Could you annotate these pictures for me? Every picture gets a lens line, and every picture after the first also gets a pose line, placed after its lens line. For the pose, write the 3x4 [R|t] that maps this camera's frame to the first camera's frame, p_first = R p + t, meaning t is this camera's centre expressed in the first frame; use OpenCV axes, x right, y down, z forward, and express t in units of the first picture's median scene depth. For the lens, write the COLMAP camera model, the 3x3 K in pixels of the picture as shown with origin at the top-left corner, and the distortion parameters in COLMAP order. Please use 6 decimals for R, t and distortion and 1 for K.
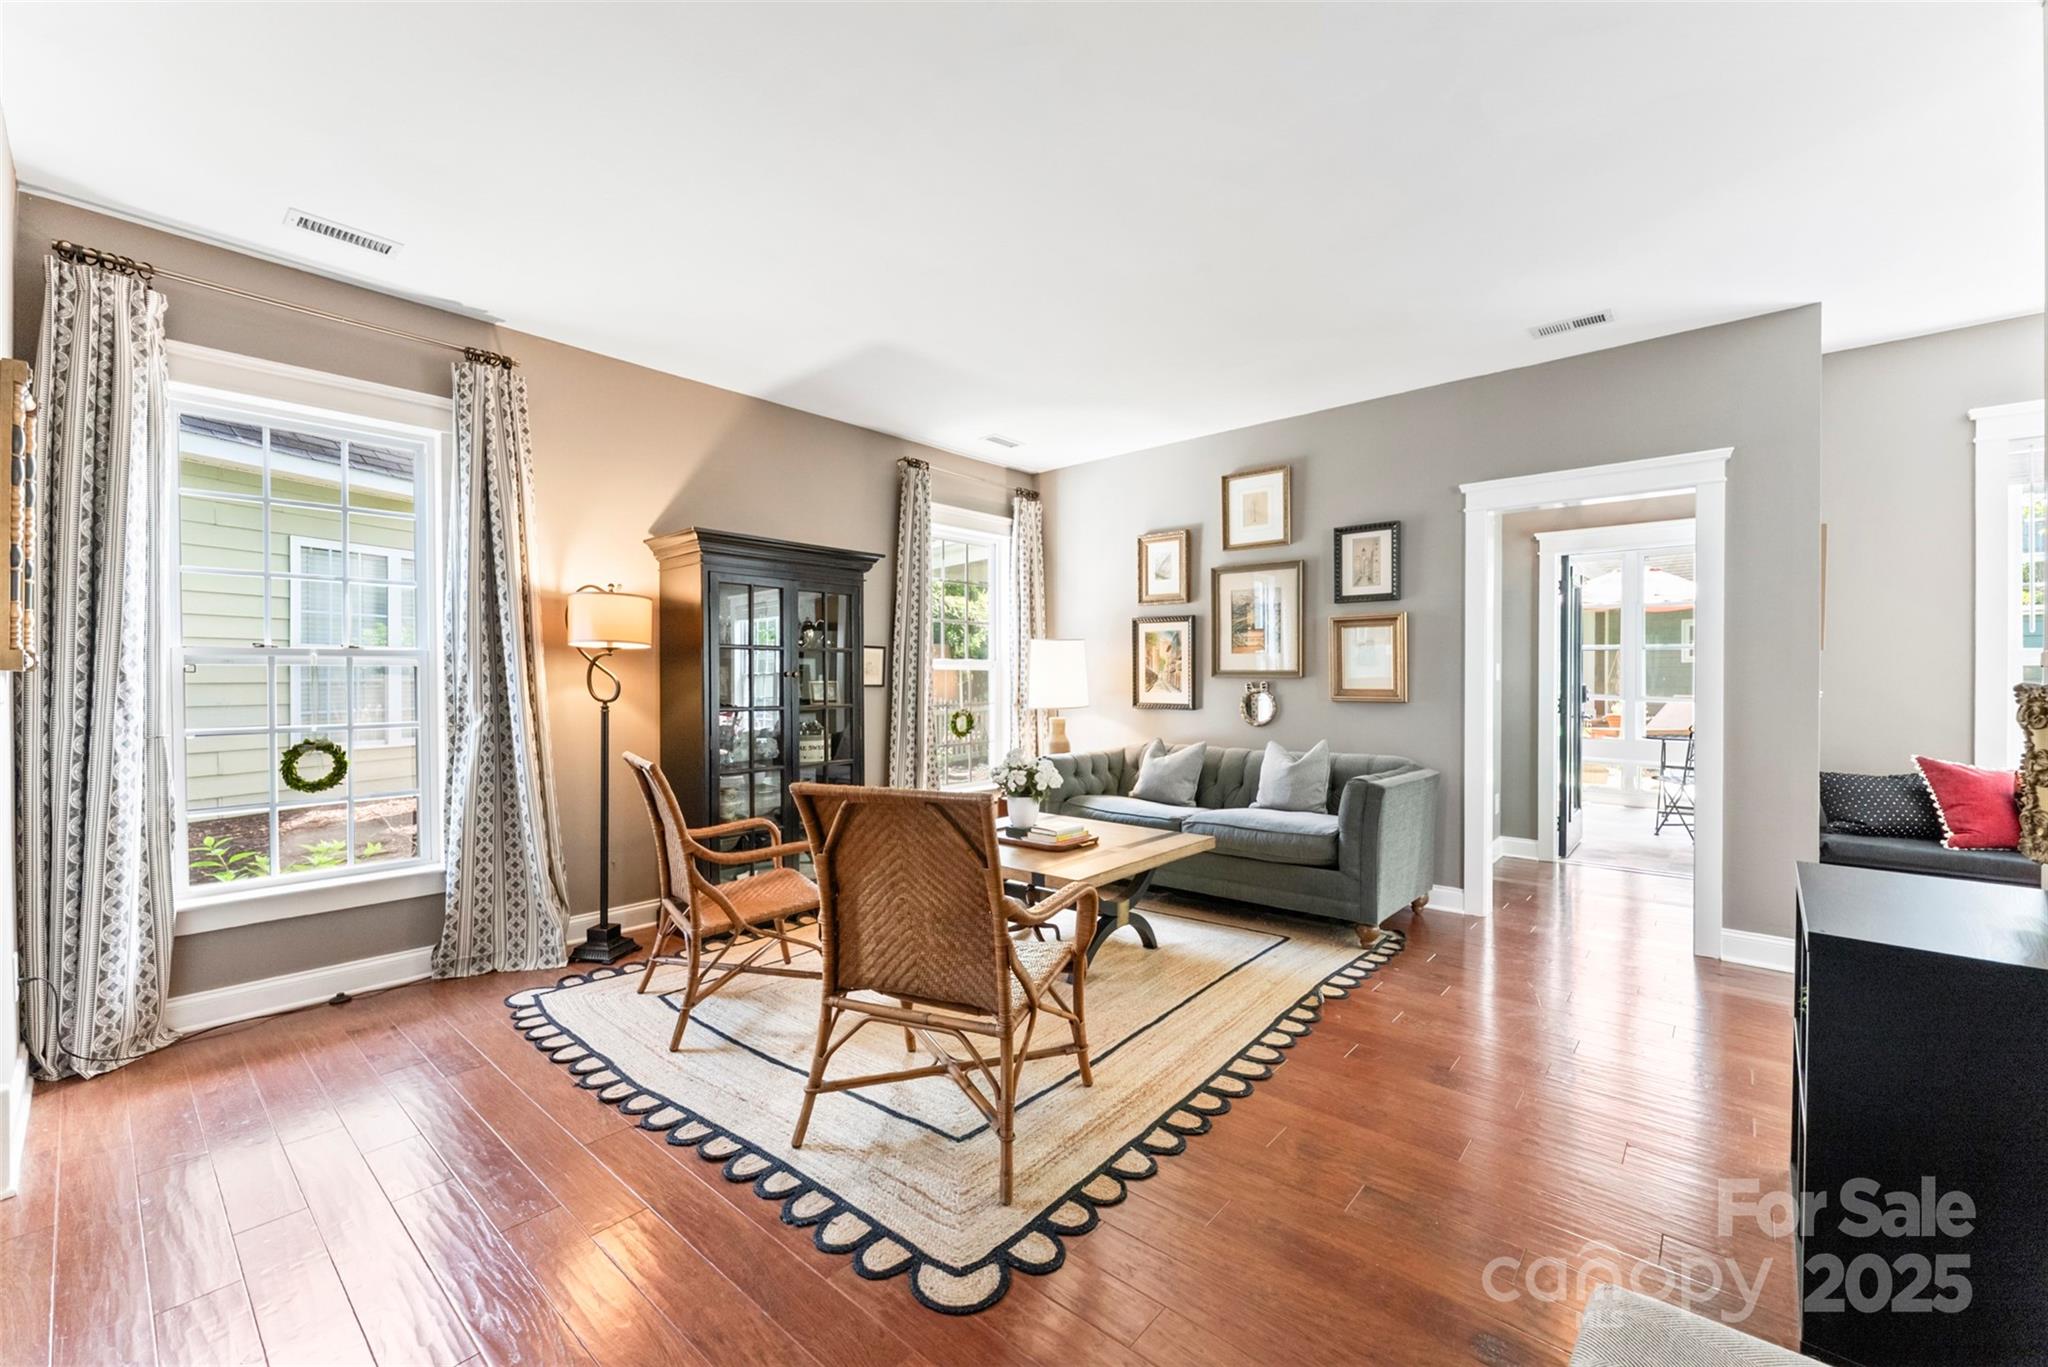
lens RADIAL K [[821.7, 0, 1015.8], [0, 821.7, 683.9], [0, 0, 1]] dist [0.000733, 0.000239]
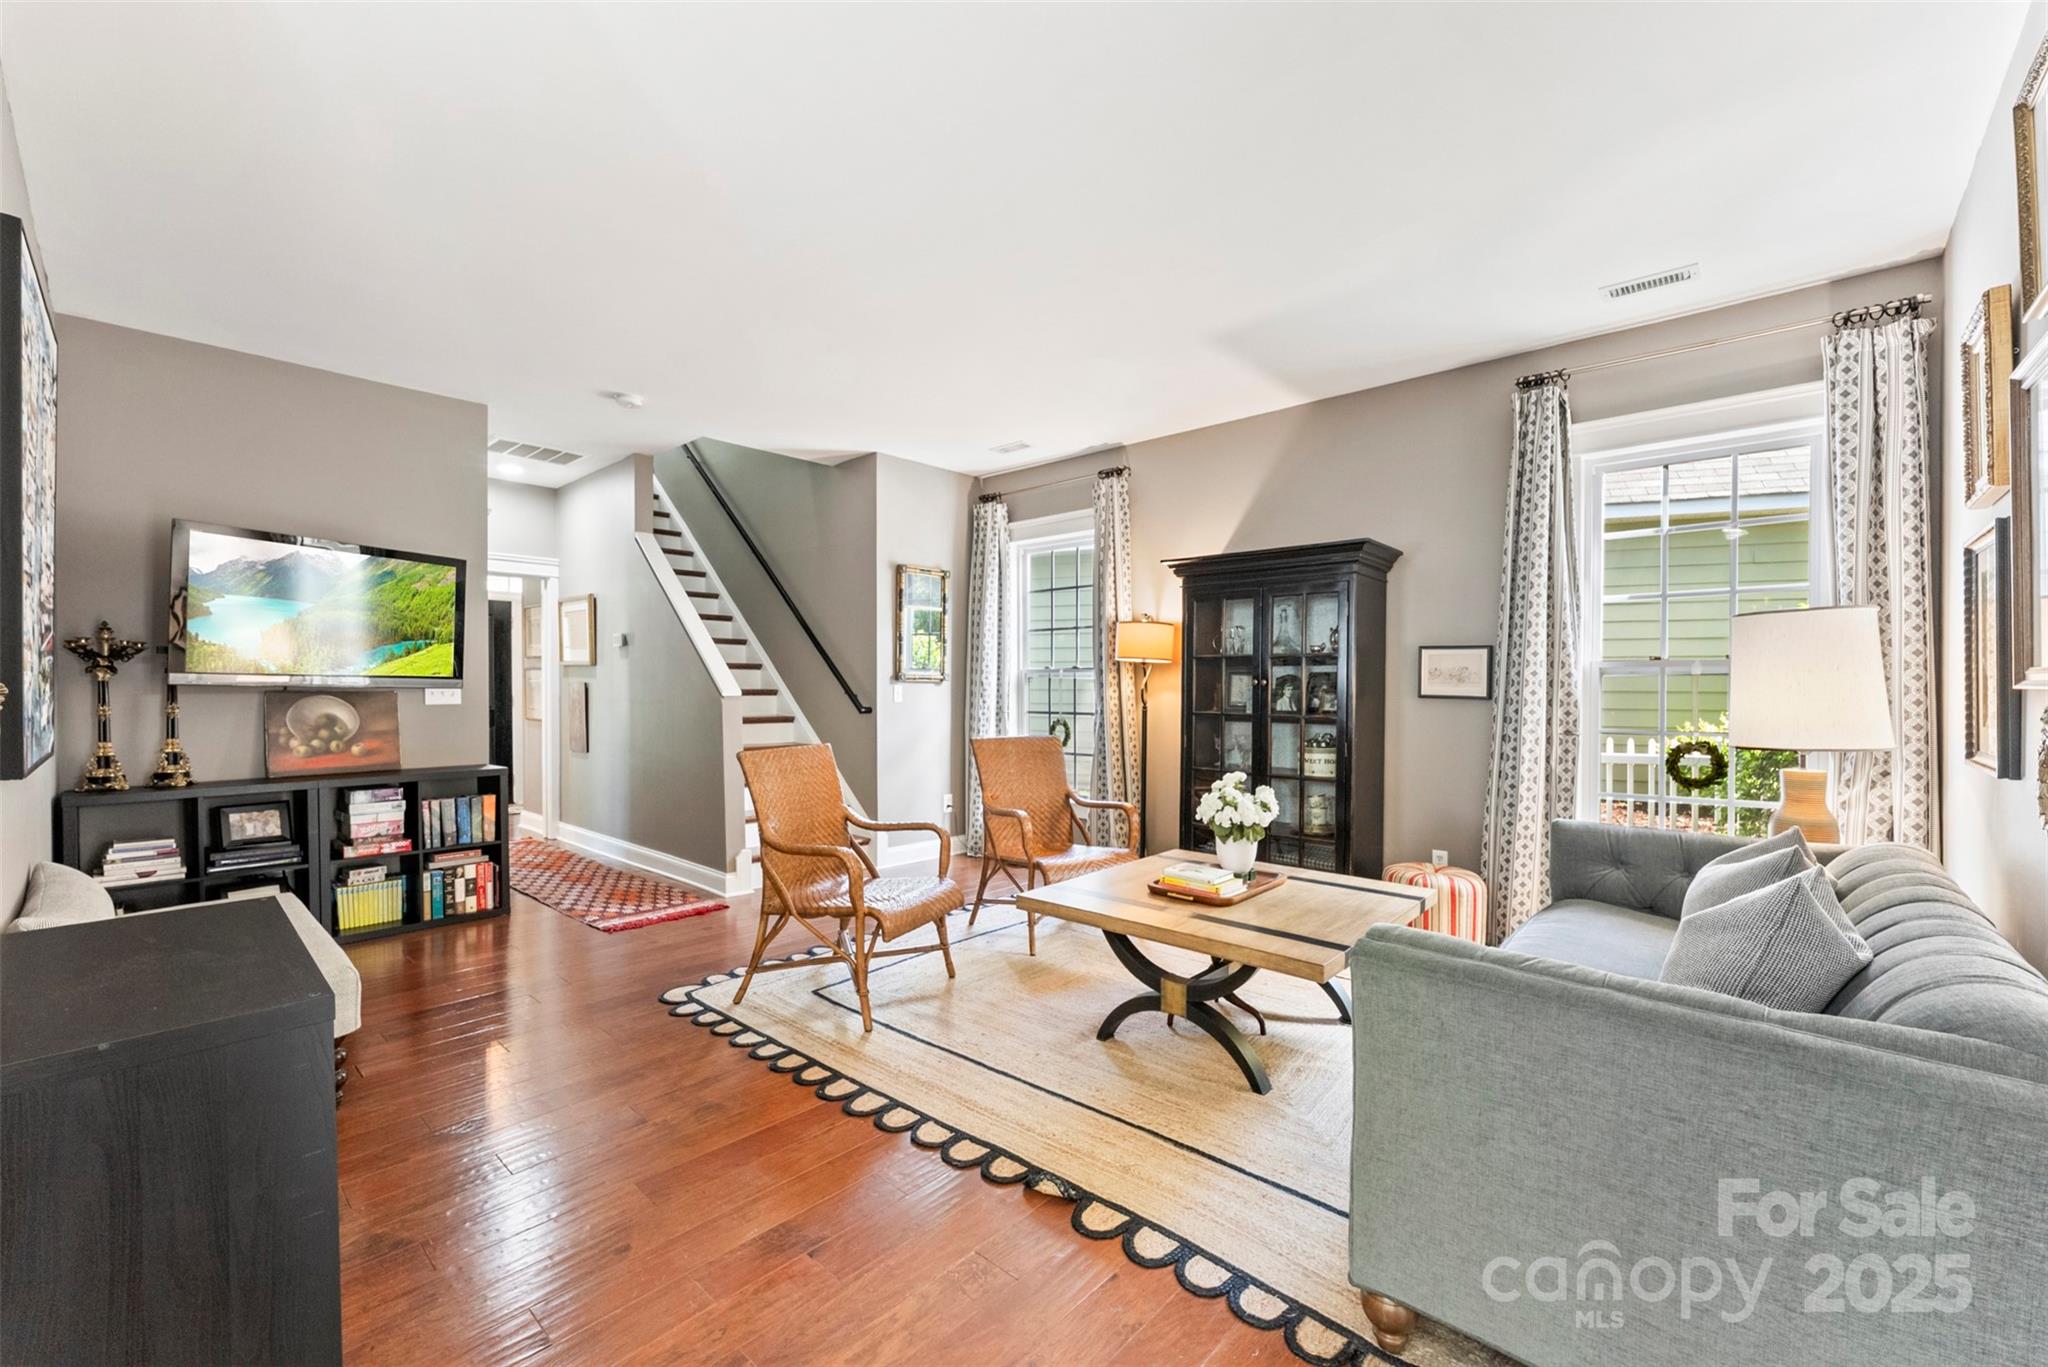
lens RADIAL K [[821.7, 0, 1025.0], [0, 821.7, 683.2], [0, 0, 1]] dist [0.000733, 0.000239]
pose [[-0.007154, 0.006746, -0.999952, 0.918379], [-0.005450, 0.999962, 0.006785, -0.016312], [0.999960, 0.005498, -0.007117, 0.891082]]
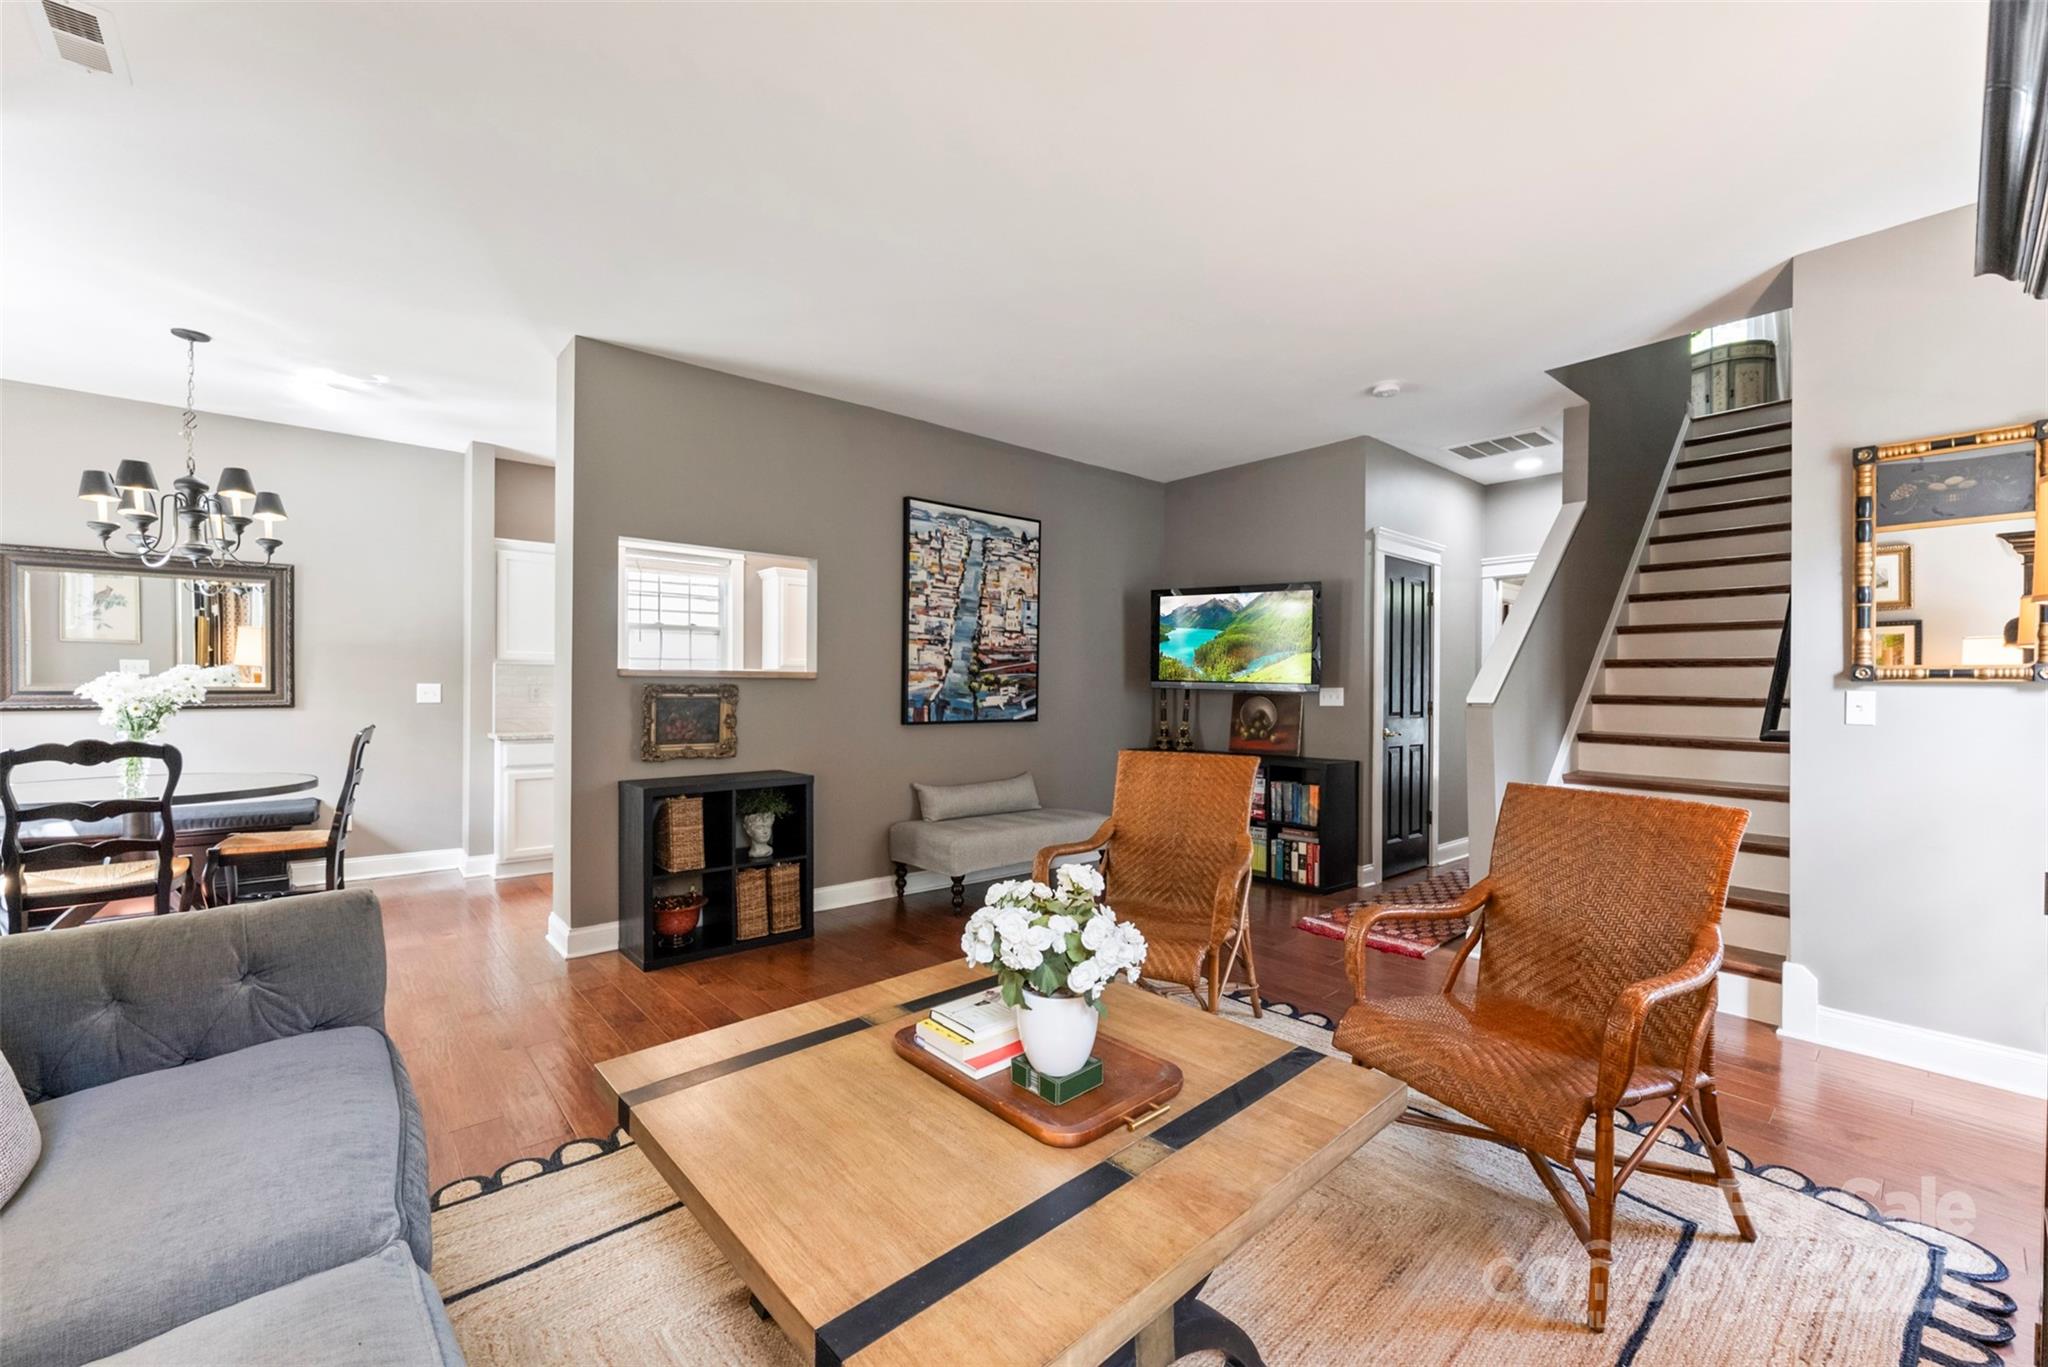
lens RADIAL K [[821.7, 0, 1034.5], [0, 821.7, 686.9], [0, 0, 1]] dist [0.000733, 0.000239]
pose [[-0.993808, -0.001048, 0.111107, -0.025454], [-0.001216, 0.999998, -0.001450, -0.001042], [-0.111105, -0.001576, -0.993807, 1.553898]]
